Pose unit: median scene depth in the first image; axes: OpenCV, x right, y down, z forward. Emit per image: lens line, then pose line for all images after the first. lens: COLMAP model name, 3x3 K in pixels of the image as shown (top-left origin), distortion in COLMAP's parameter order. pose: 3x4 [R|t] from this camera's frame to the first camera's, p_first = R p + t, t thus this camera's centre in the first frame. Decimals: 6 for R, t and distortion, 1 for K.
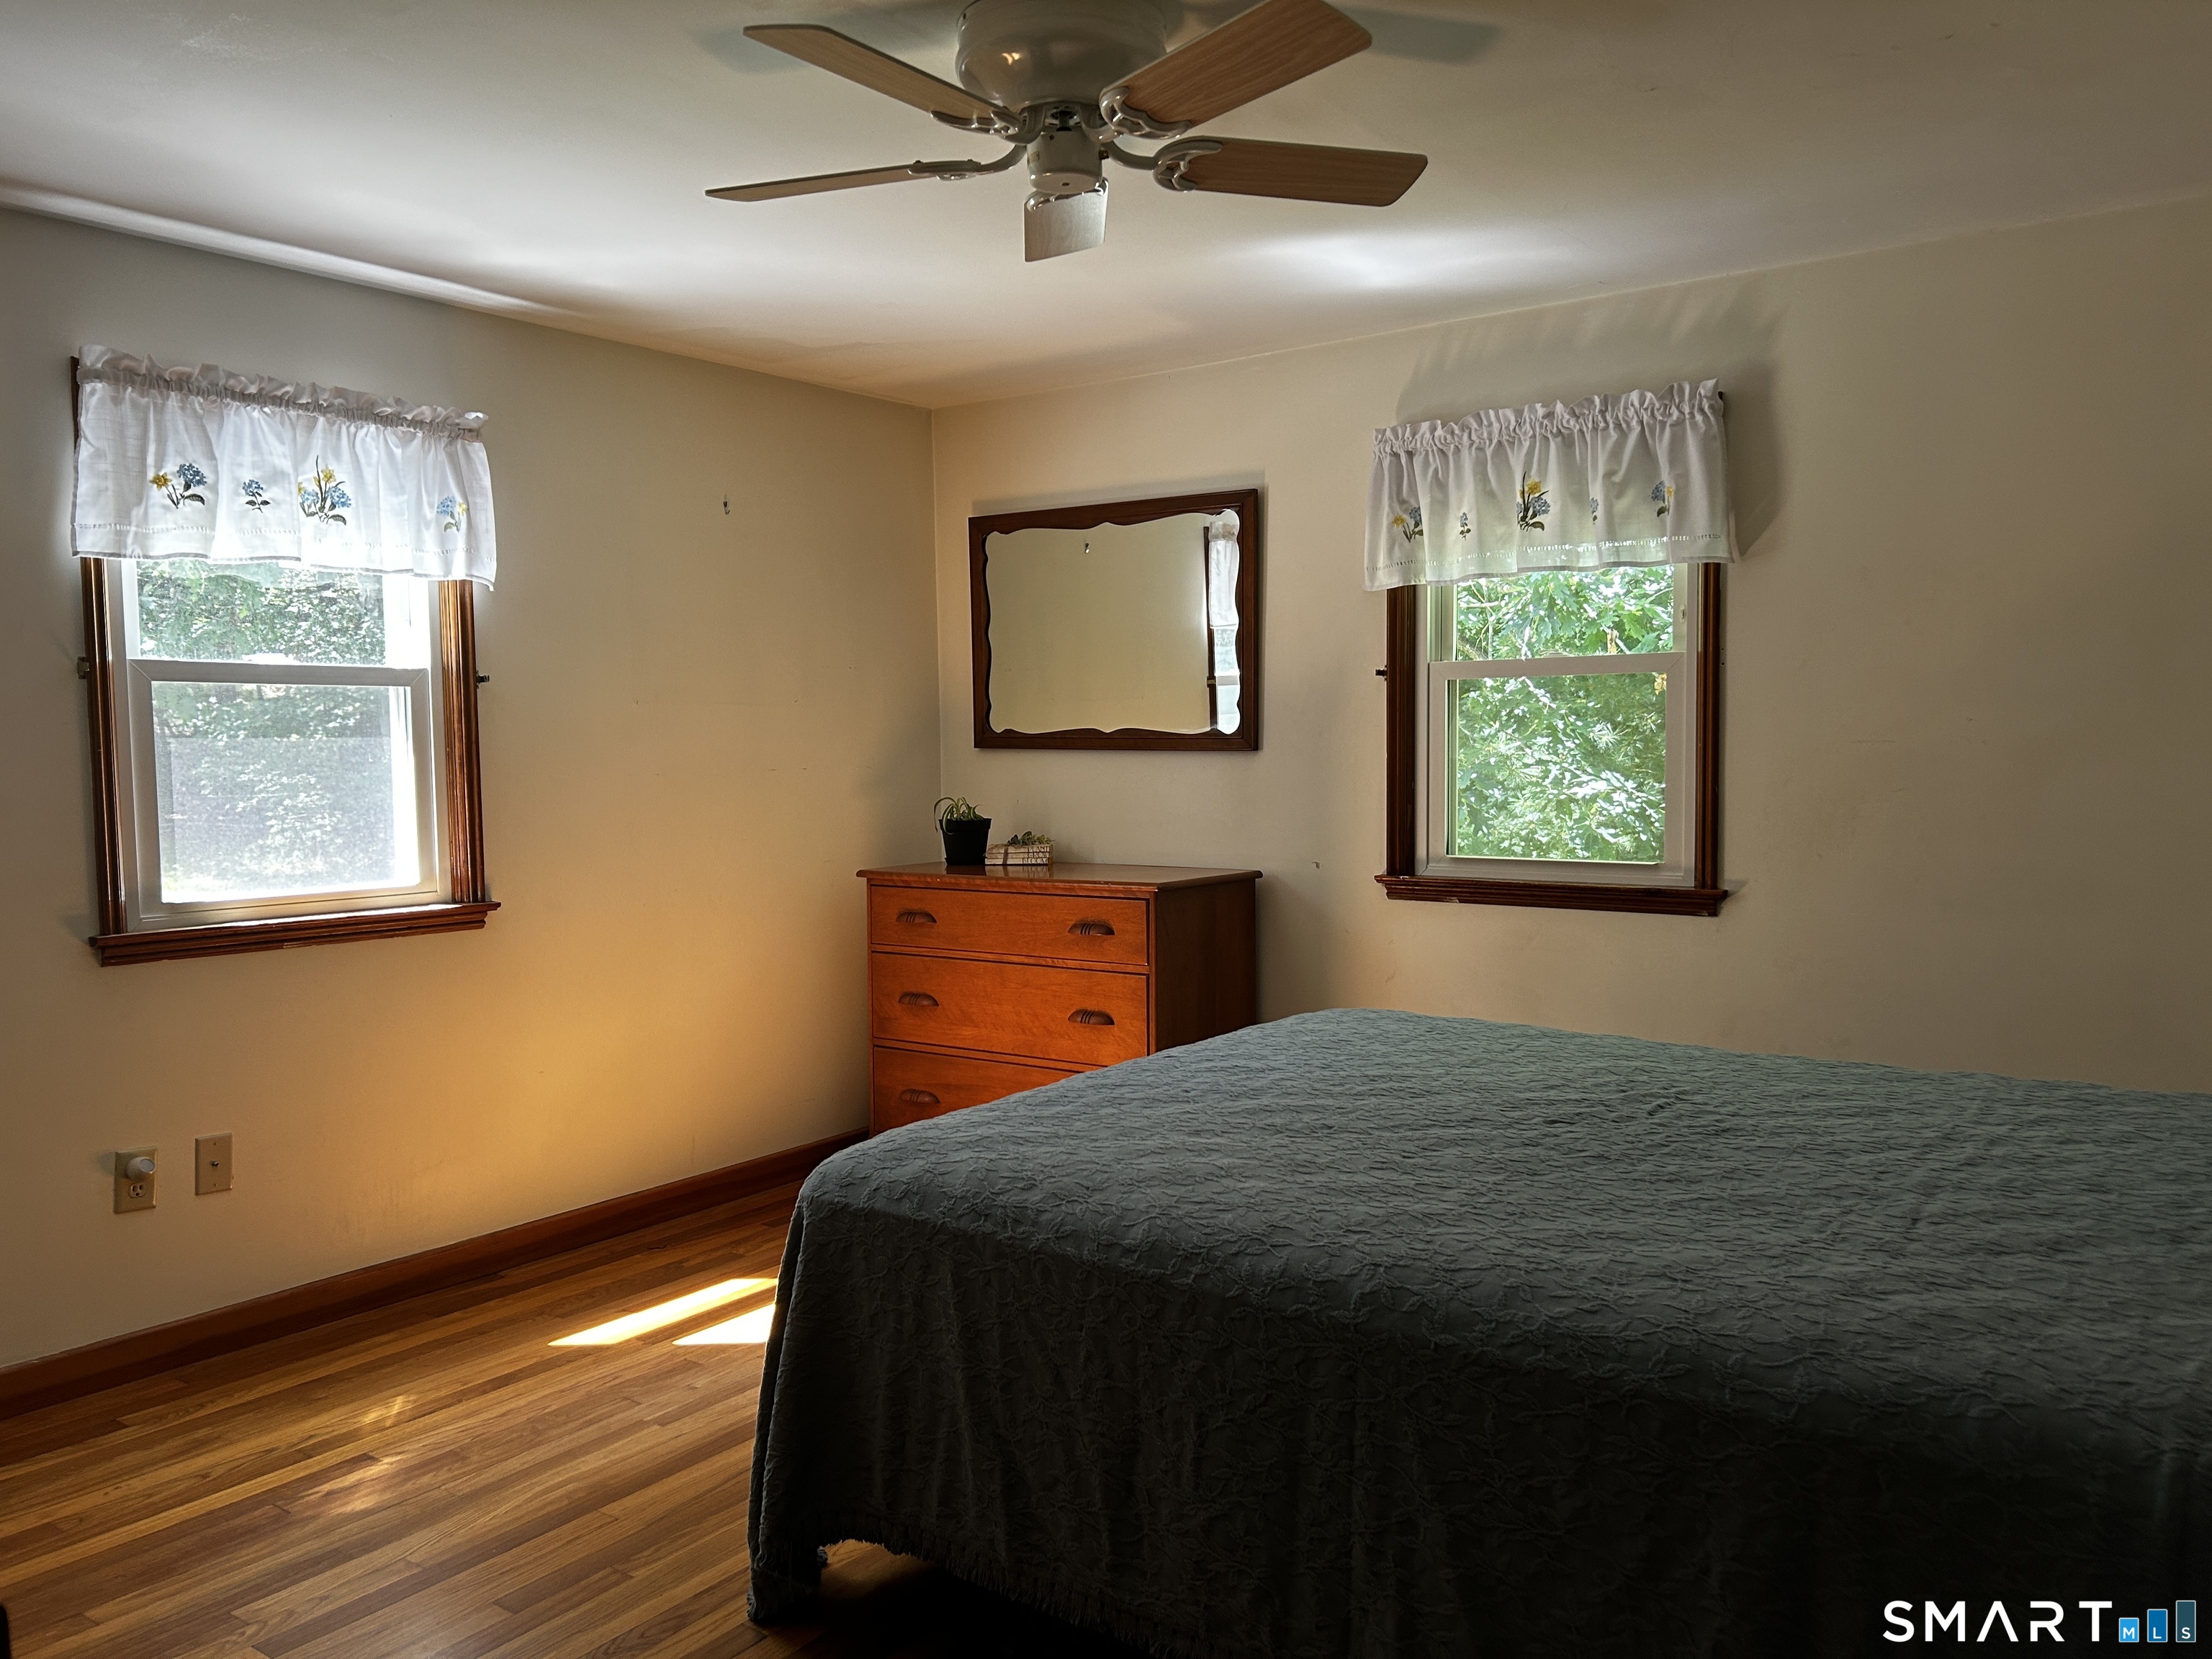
lens RADIAL K [[1682.2, 0, 1107.0], [0, 1682.2, 838.7], [0, 0, 1]] dist [0.071151, -0.085044]
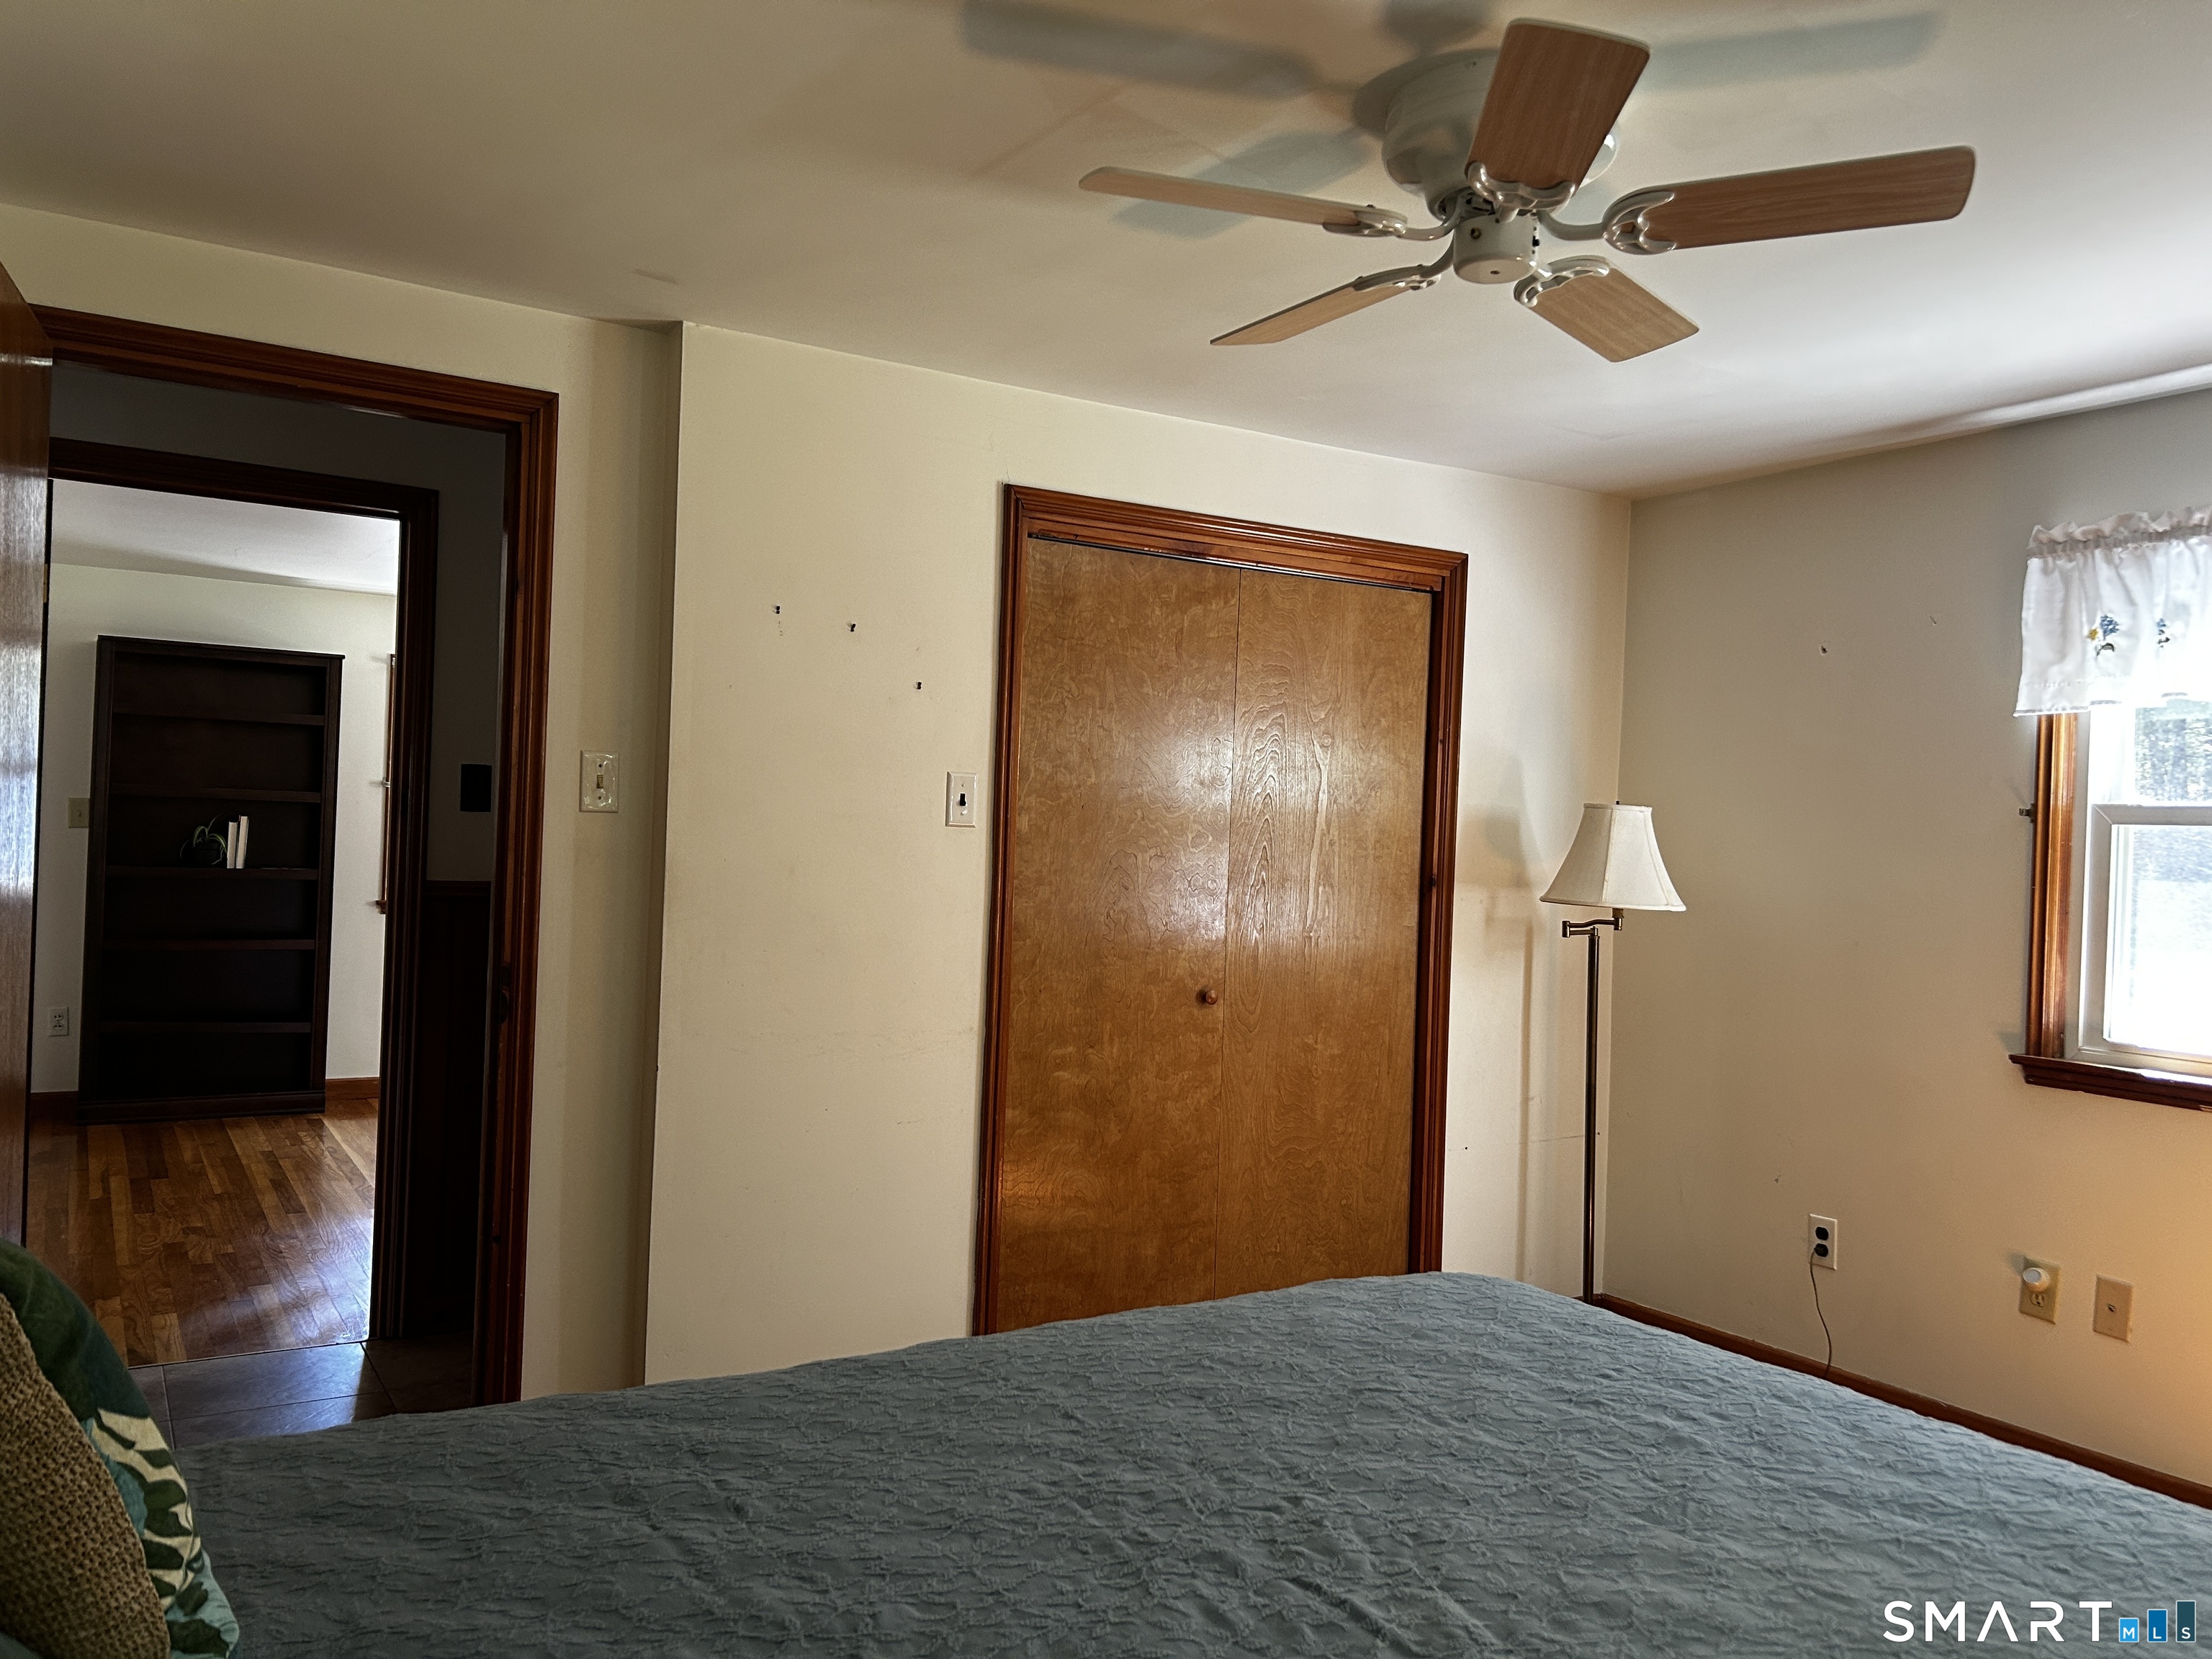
lens RADIAL K [[1682.2, 0, 1107.0], [0, 1682.2, 838.7], [0, 0, 1]] dist [0.071151, -0.085044]
pose [[-0.366930, -0.012618, -0.930163, 0.639437], [-0.090184, 0.995681, 0.022069, -0.052351], [0.925867, 0.091983, -0.366483, 0.824313]]
